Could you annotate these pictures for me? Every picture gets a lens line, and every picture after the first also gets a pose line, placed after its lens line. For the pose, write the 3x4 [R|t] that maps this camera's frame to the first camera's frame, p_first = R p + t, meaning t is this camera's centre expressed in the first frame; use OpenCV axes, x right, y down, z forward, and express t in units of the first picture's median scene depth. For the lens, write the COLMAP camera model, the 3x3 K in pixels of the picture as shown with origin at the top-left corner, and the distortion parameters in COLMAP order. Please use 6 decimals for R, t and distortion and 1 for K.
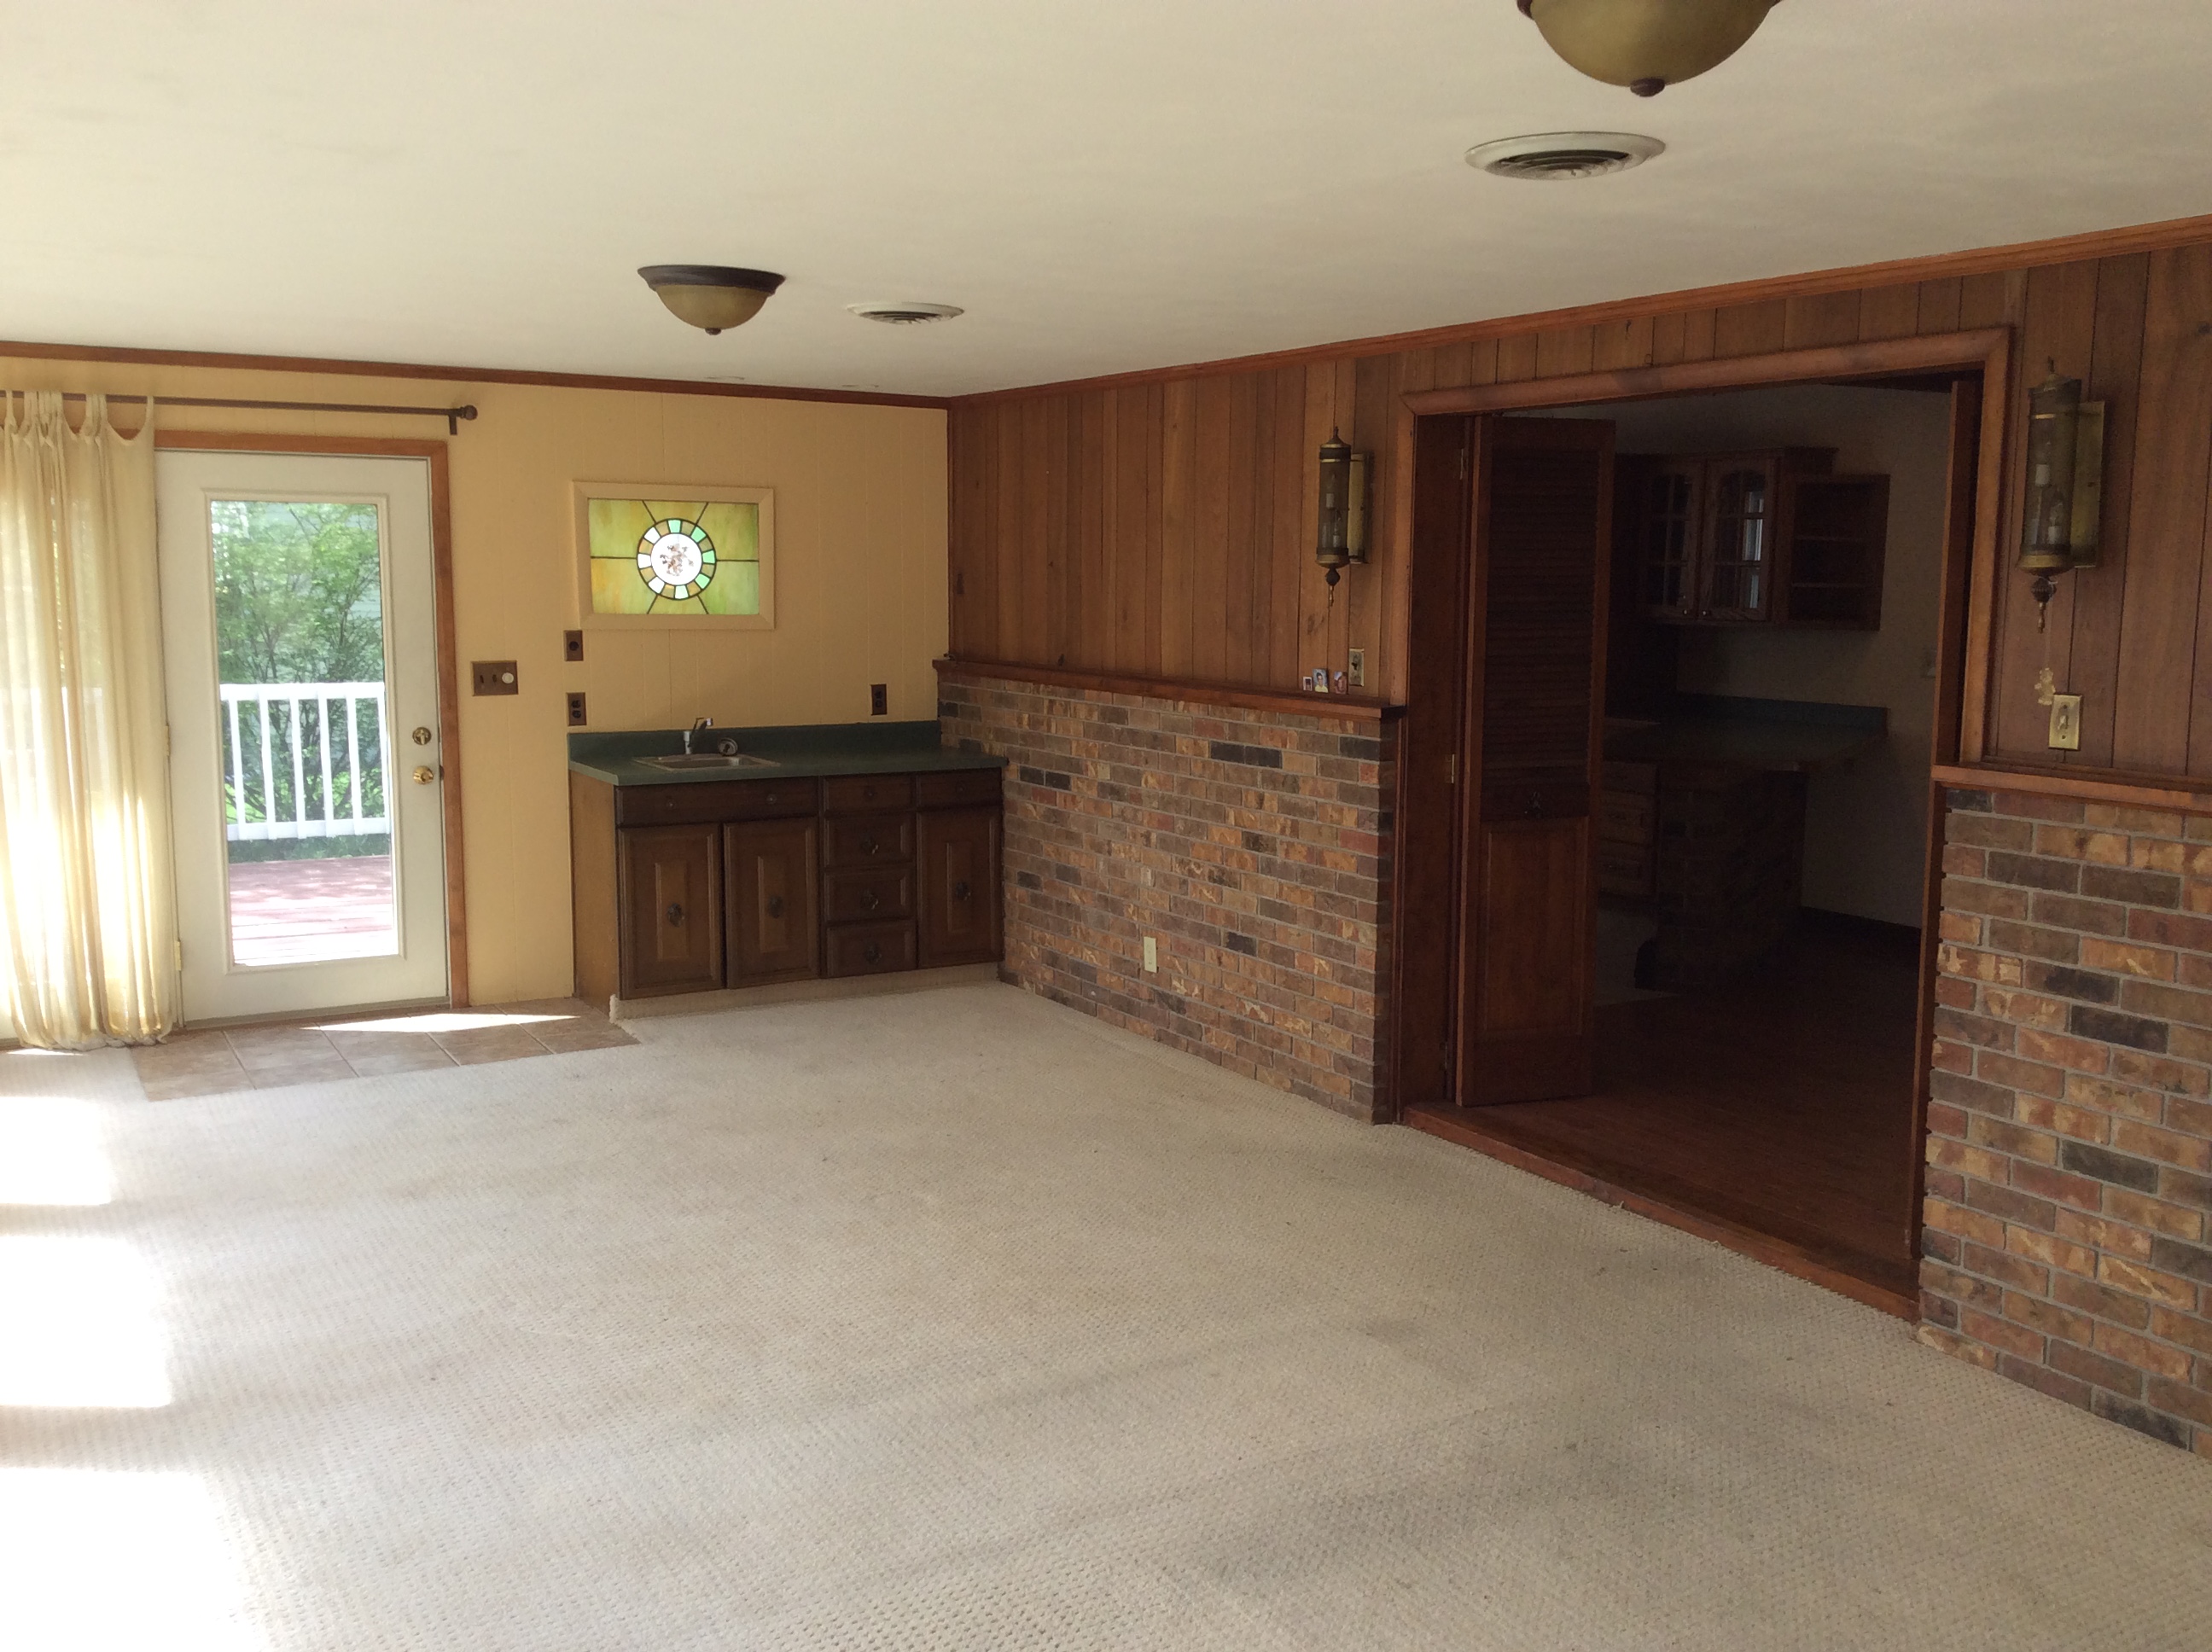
lens RADIAL K [[2063.4, 0, 1135.5], [0, 2063.4, 813.1], [0, 0, 1]] dist [0.045144, 0.000000]
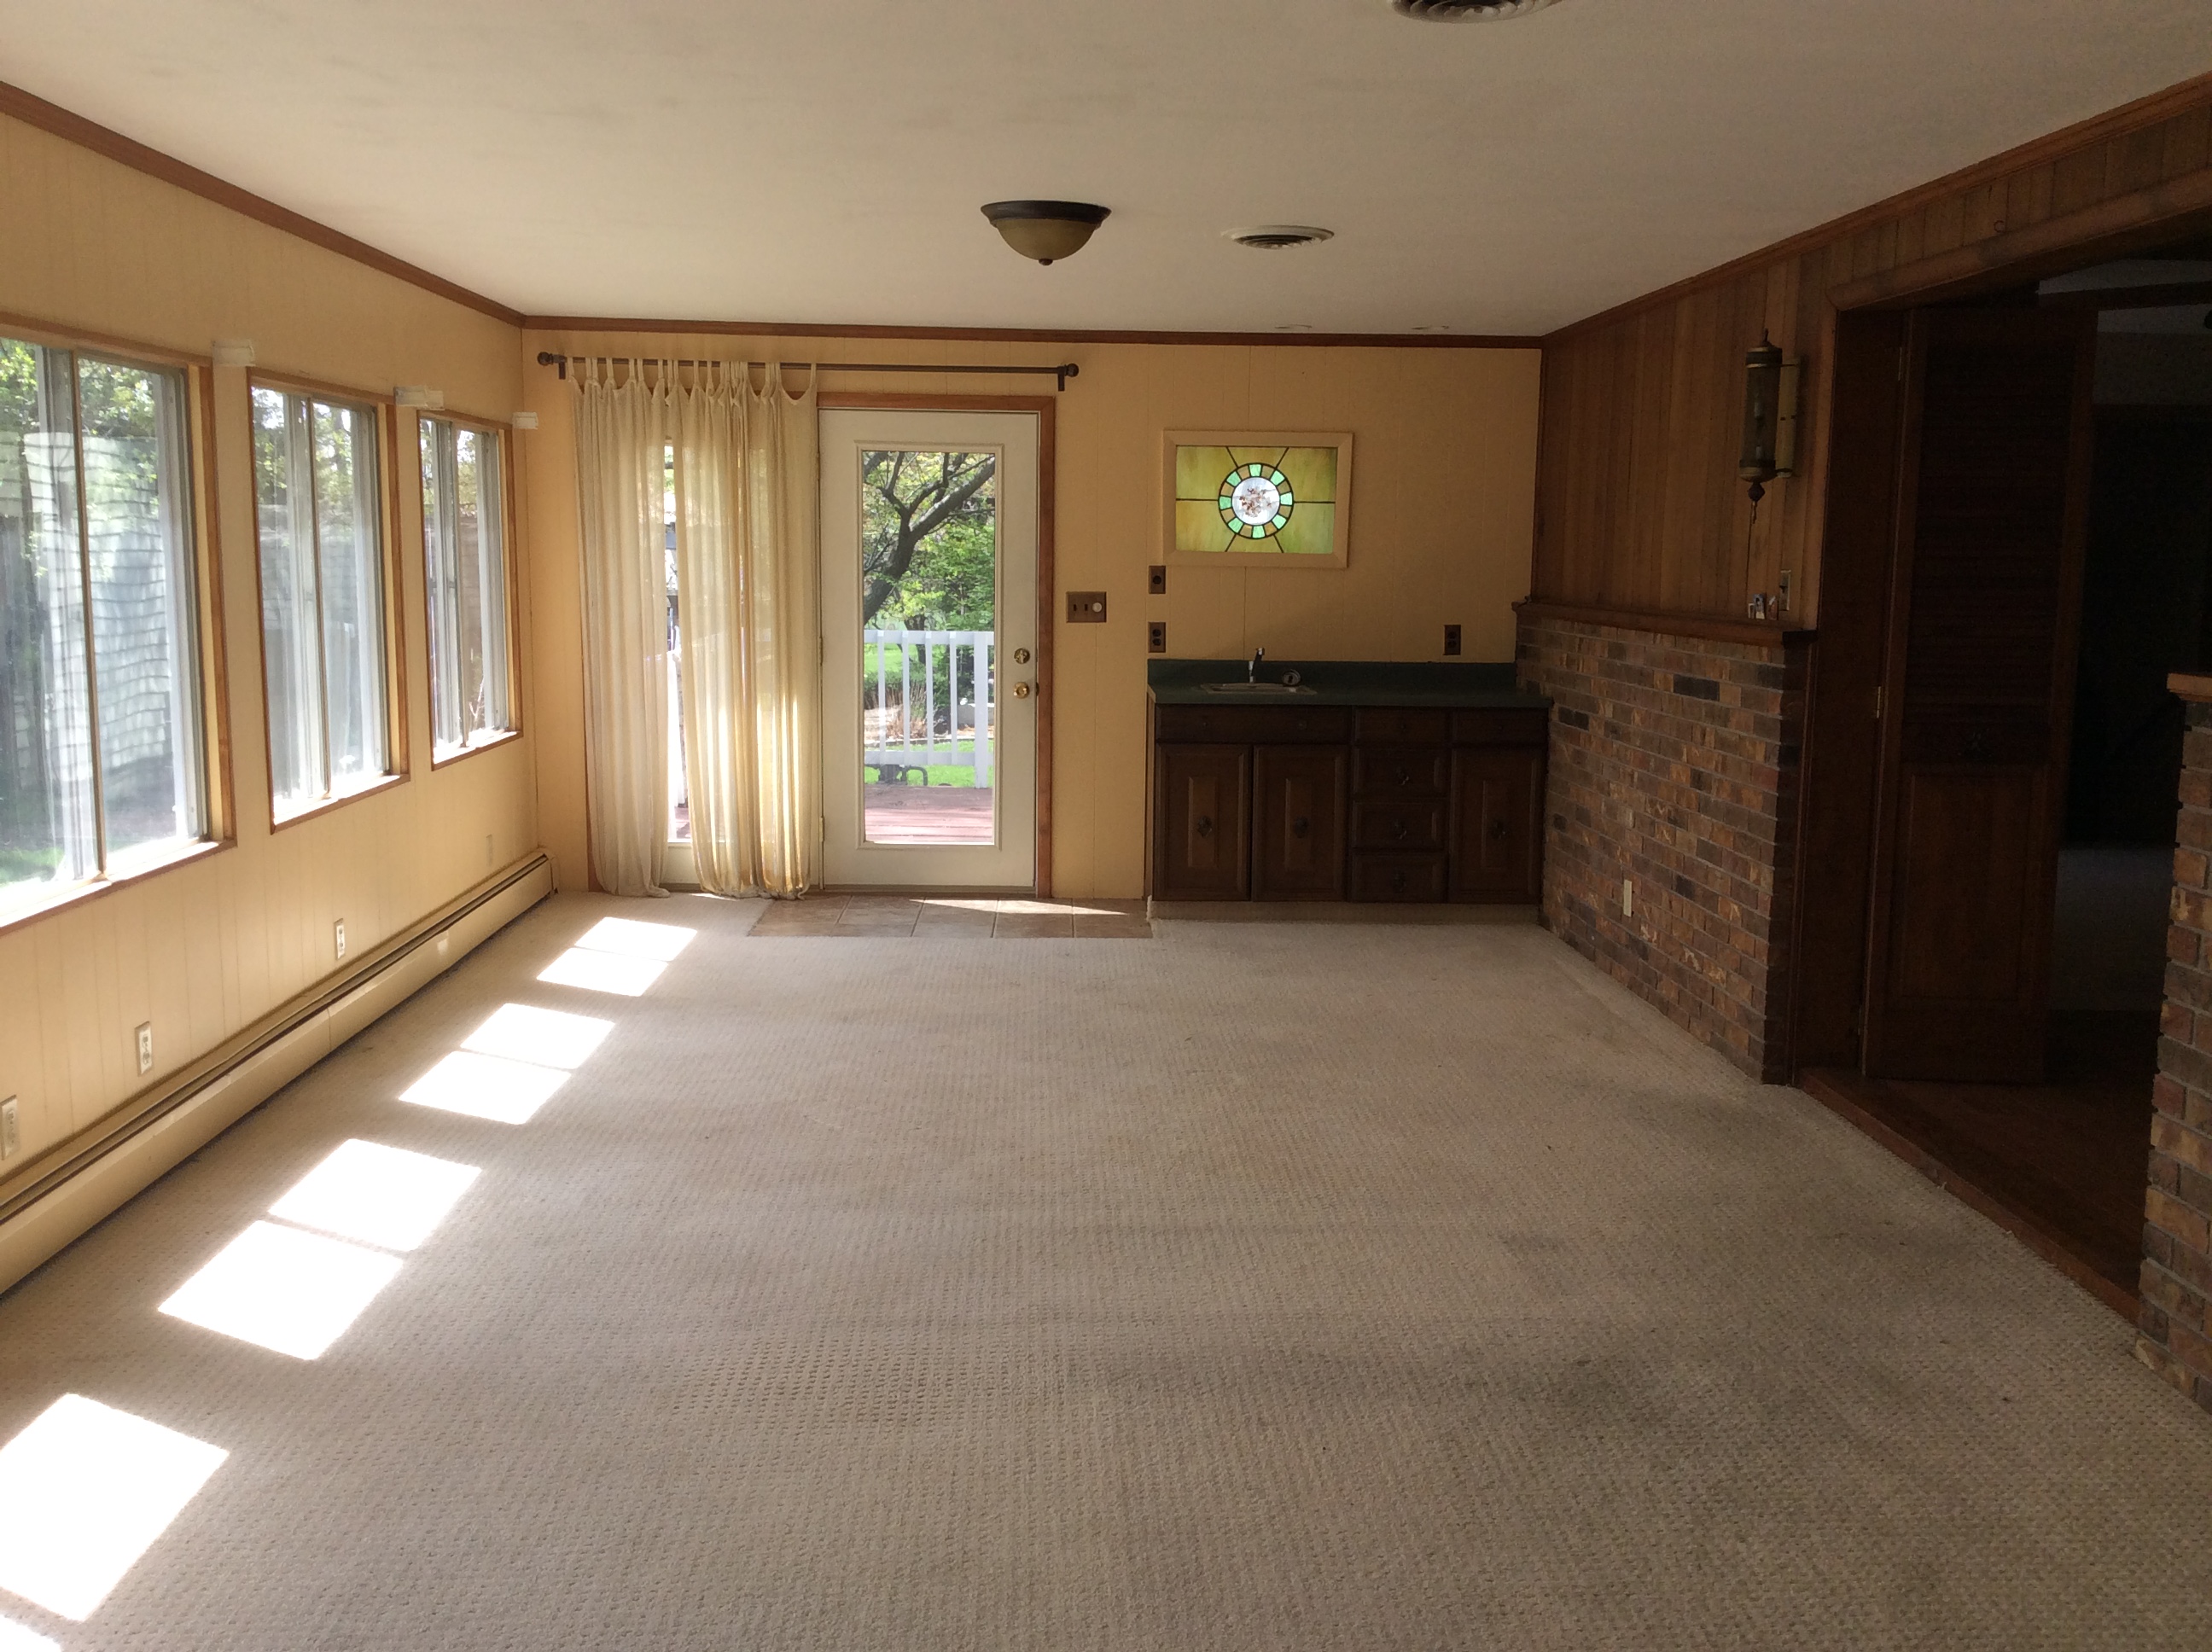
lens RADIAL K [[2063.4, 0, 1101.4], [0, 2063.4, 813.7], [0, 0, 1]] dist [0.045144, 0.000000]
pose [[0.873850, 0.064377, -0.481914, 0.241769], [-0.065134, 0.997761, 0.015180, 0.028625], [0.481812, 0.018124, 0.876087, 0.029632]]
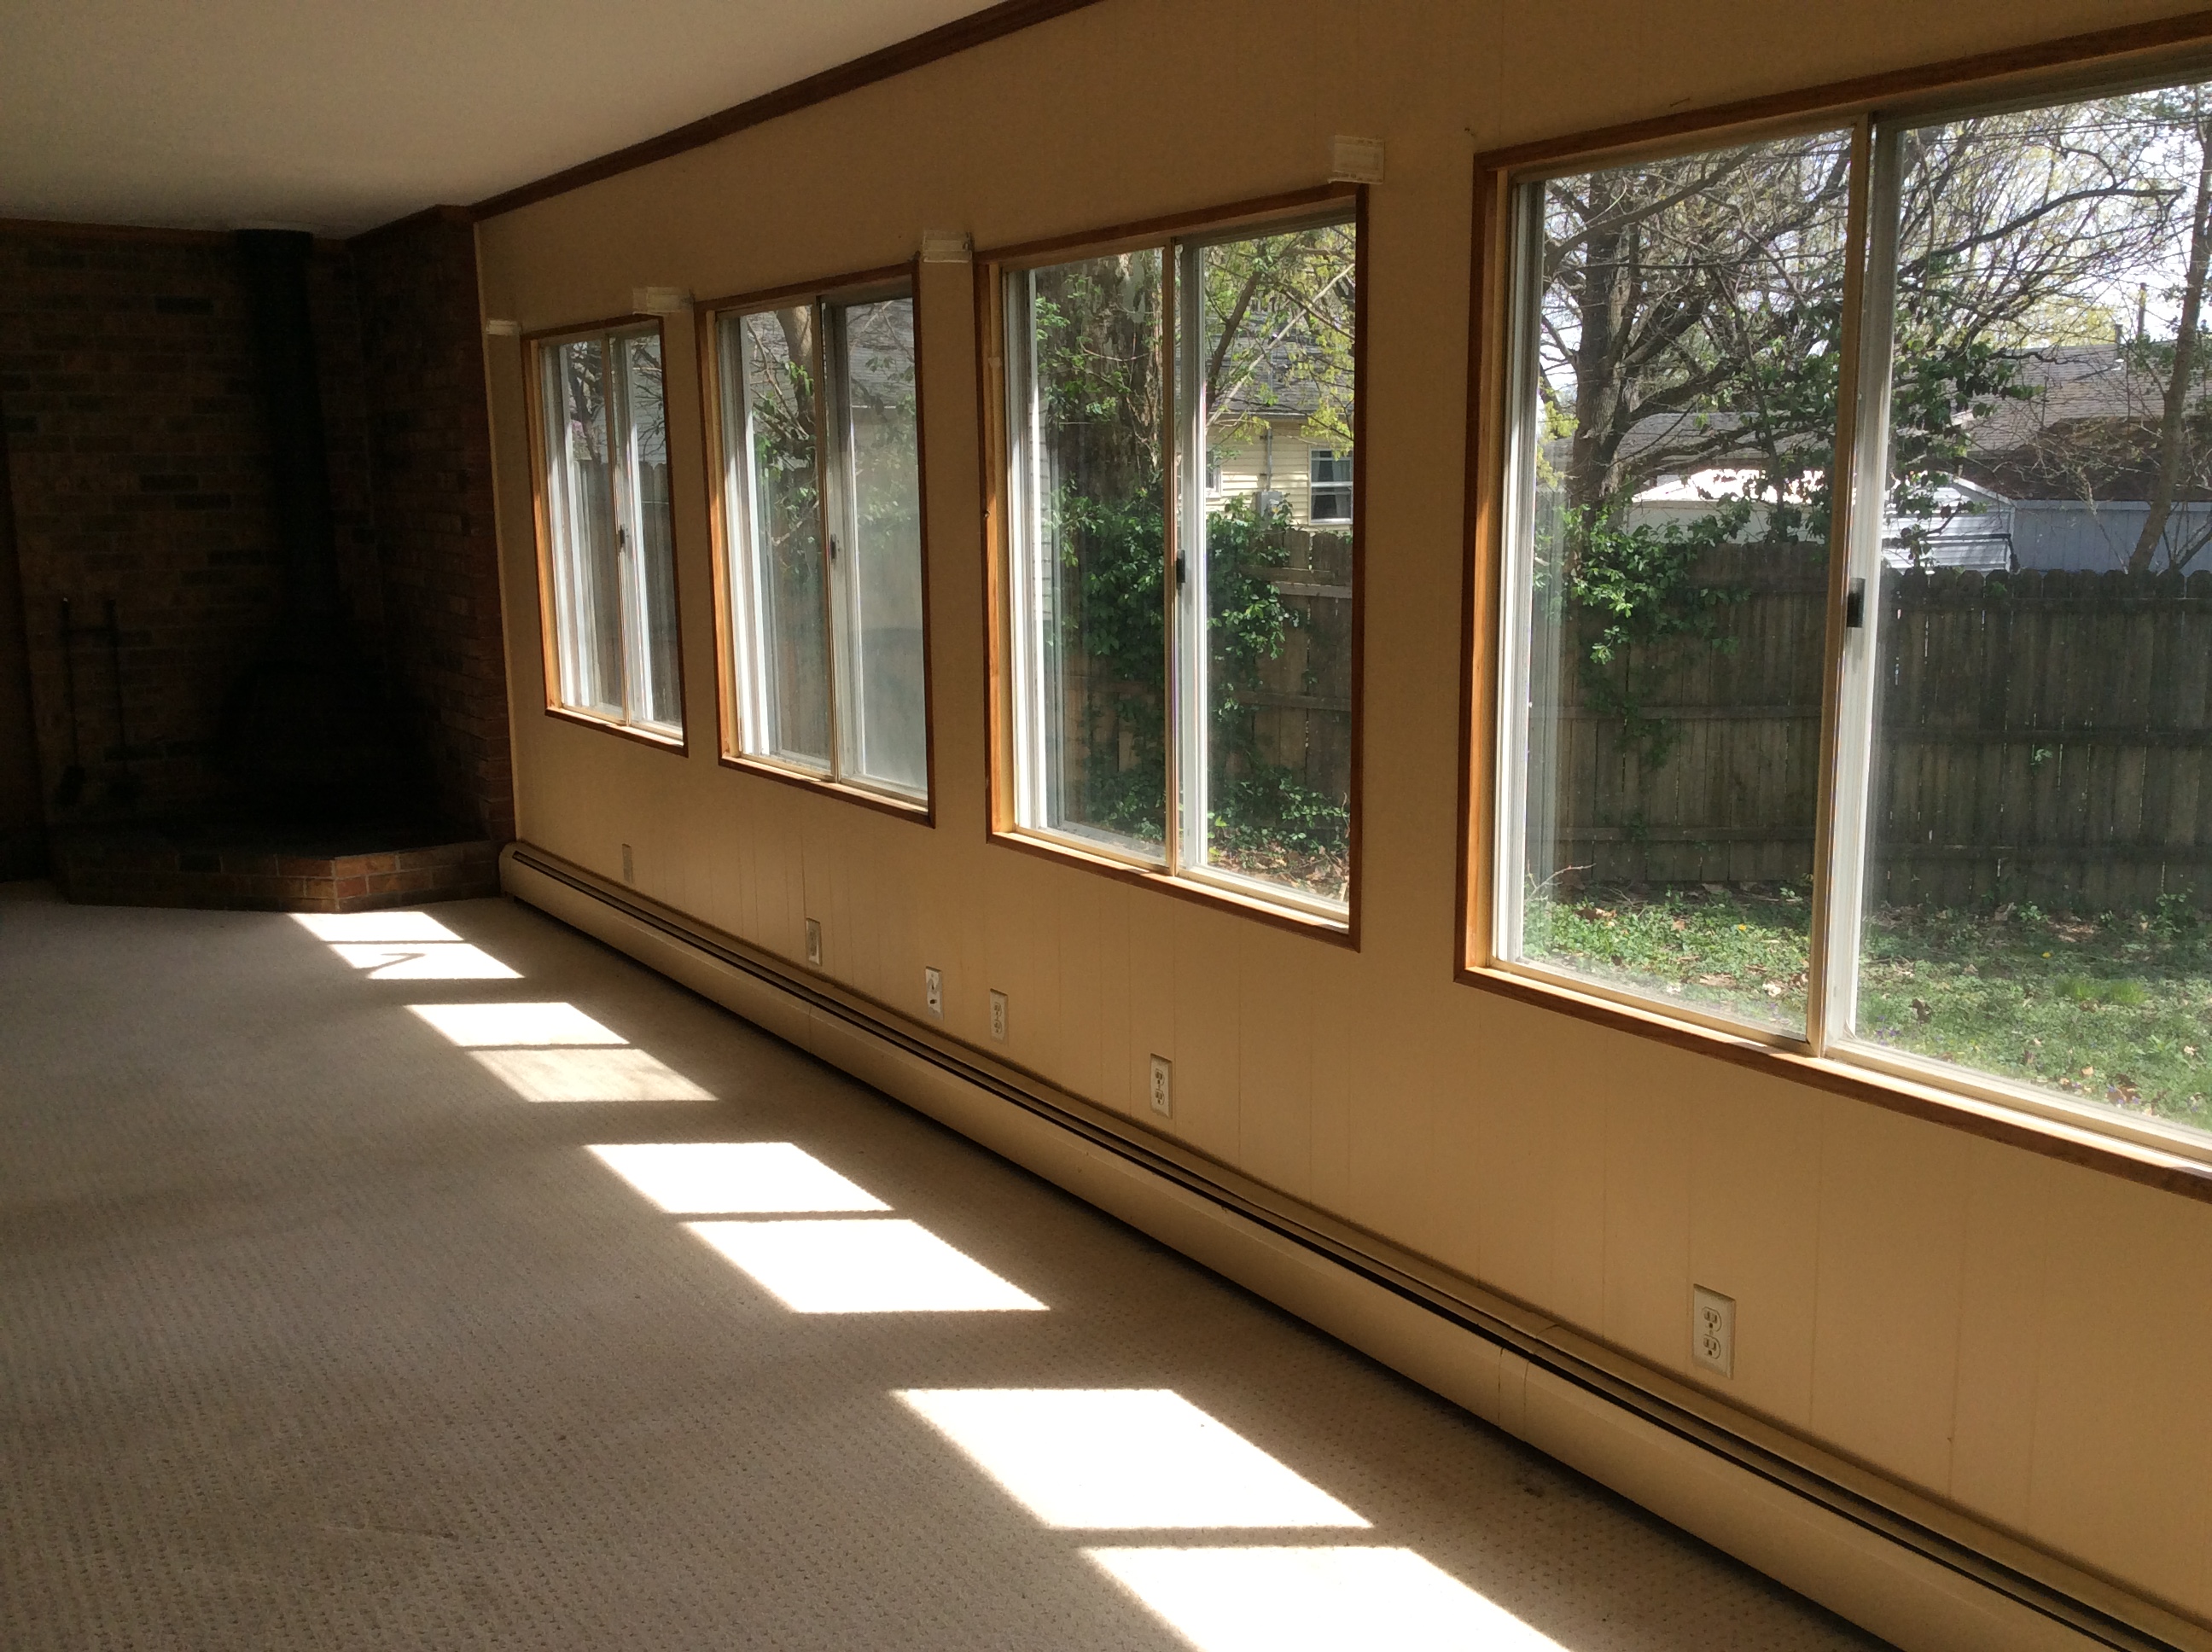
lens RADIAL K [[2063.4, 0, 1129.3], [0, 2063.4, 831.3], [0, 0, 1]] dist [0.045144, 0.000000]
pose [[-0.998507, 0.017198, -0.051848, -0.290609], [0.000788, 0.953583, 0.301130, -0.092715], [0.054621, 0.300640, -0.952172, 0.941031]]
